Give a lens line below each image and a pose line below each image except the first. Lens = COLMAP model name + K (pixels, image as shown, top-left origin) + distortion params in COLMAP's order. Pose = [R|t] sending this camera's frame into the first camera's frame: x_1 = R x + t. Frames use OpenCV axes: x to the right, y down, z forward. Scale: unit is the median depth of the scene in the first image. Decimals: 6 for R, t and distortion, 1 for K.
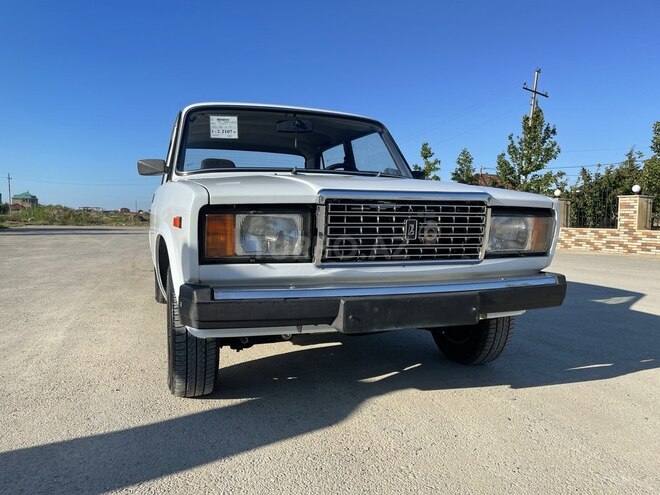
lens RADIAL K [[492.8, 0, 330.0], [0, 492.8, 247.5], [0, 0, 1]] dist [0.072305, -0.092694]
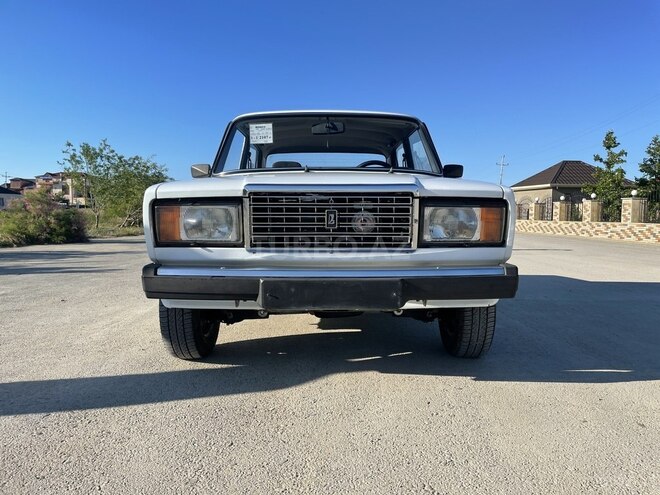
lens RADIAL K [[490.6, 0, 339.7], [0, 490.6, 247.6], [0, 0, 1]] dist [0.046282, 0.002212]
pose [[0.948596, 0.013637, -0.316195, 0.487872], [-0.013624, 0.999905, 0.002252, 0.022751], [0.316195, 0.002172, 0.948692, -0.026931]]
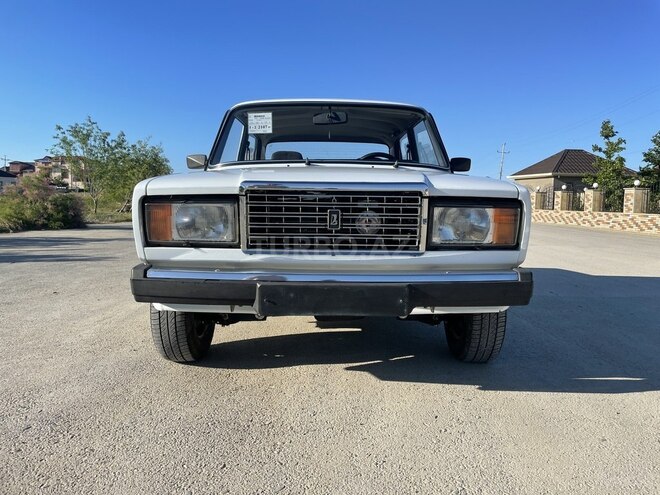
lens RADIAL K [[489.7, 0, 338.5], [0, 489.7, 240.6], [0, 0, 1]] dist [0.045447, -0.004597]
pose [[0.948164, 0.027560, -0.316584, 0.458233], [-0.023366, 0.999582, 0.017036, -0.009218], [0.316921, -0.008756, 0.948411, 0.037111]]
